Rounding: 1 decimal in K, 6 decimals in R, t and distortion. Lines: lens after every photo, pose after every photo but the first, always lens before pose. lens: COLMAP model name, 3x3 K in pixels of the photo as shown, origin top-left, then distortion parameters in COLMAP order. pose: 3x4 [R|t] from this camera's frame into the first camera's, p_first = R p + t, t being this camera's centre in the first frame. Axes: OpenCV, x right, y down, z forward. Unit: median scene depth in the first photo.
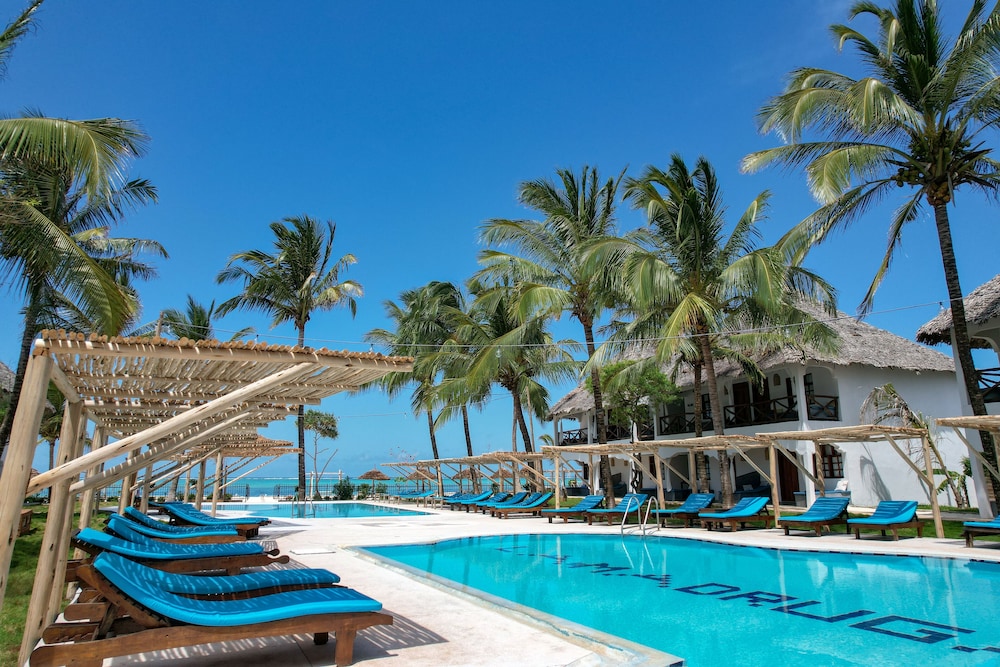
lens RADIAL K [[639.2, 0, 491.9], [0, 639.2, 331.9], [0, 0, 1]] dist [-0.069355, 0.065116]
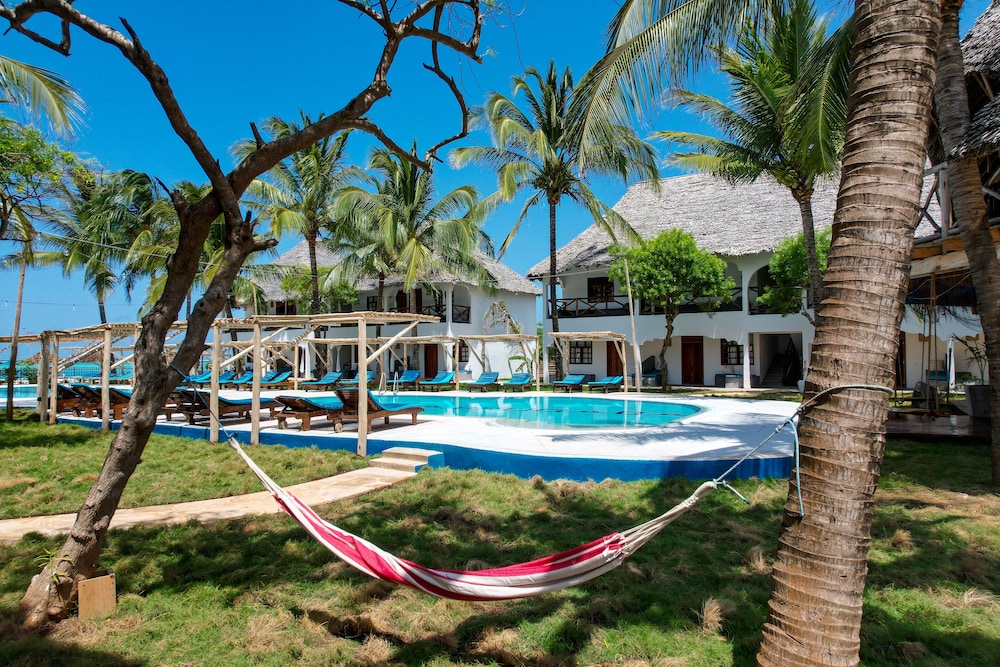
lens RADIAL K [[662.8, 0, 500.0], [0, 662.8, 333.5], [0, 0, 1]] dist [-0.070438, 0.001821]
pose [[0.813456, 0.022562, 0.581189, -0.277453], [-0.127849, 0.981744, 0.140831, -0.060029], [-0.567401, -0.188865, 0.801490, -0.266707]]
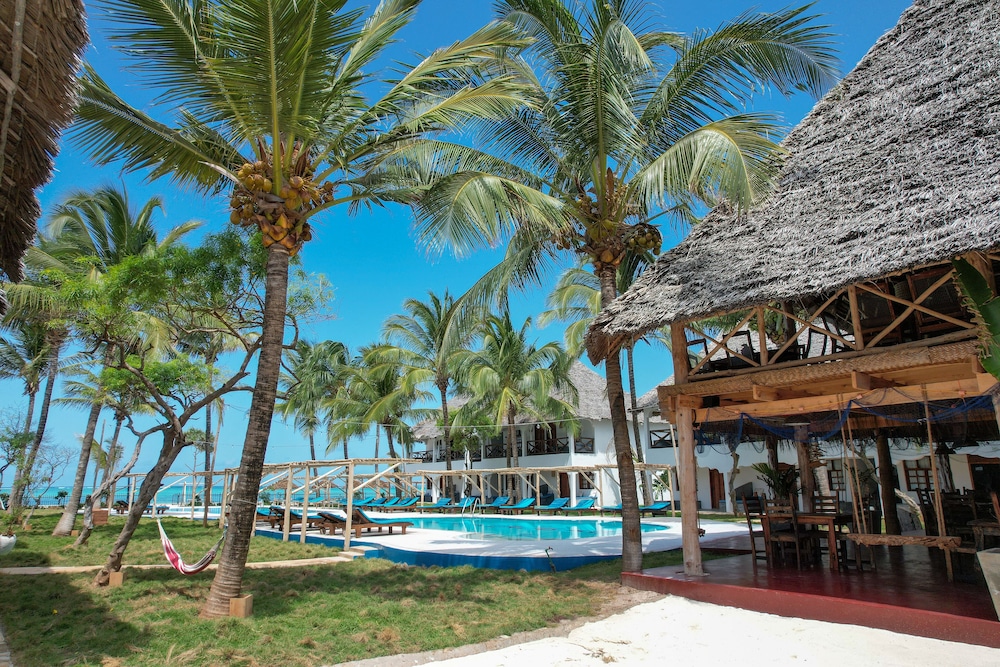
lens RADIAL K [[662.8, 0, 500.0], [0, 662.8, 333.5], [0, 0, 1]] dist [-0.070438, 0.001821]
pose [[0.962821, 0.058679, 0.263690, -0.143997], [-0.057982, 0.998263, -0.010431, -0.133910], [-0.263844, -0.005246, 0.964551, -0.568643]]
